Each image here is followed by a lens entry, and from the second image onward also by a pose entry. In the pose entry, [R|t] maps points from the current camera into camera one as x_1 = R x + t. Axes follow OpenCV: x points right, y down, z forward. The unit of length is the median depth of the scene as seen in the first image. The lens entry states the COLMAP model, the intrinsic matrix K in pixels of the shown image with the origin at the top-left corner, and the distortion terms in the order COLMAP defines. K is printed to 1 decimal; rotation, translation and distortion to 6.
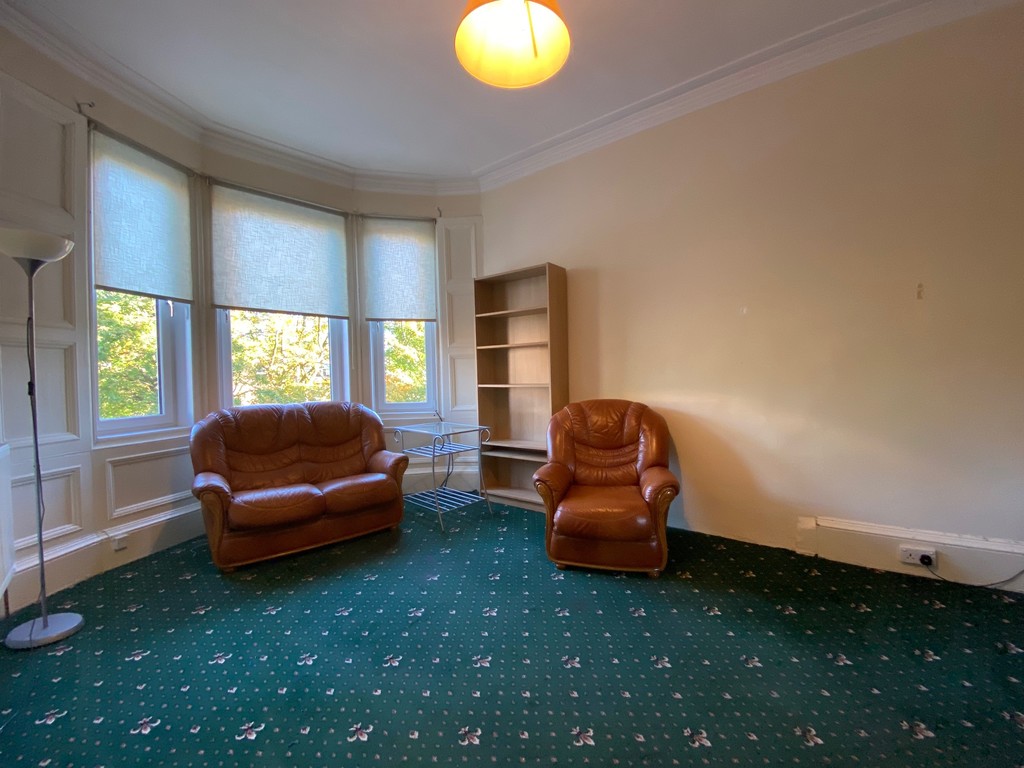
lens RADIAL K [[409.1, 0, 514.3], [0, 409.1, 381.3], [0, 0, 1]] dist [0.014573, -0.014931]
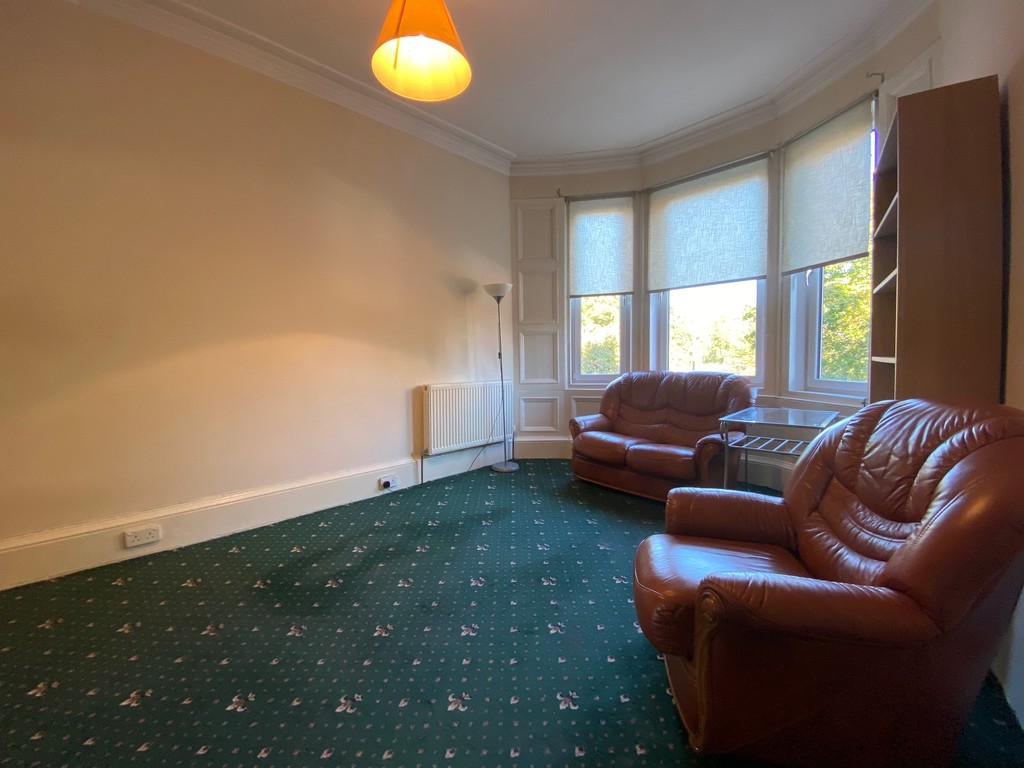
lens RADIAL K [[409.1, 0, 514.3], [0, 409.1, 381.3], [0, 0, 1]] dist [0.014573, -0.014931]
pose [[0.043311, 0.077379, -0.996061, 0.553931], [0.005450, 0.996963, 0.077686, -0.006411], [0.999047, -0.008794, 0.042757, 0.533793]]
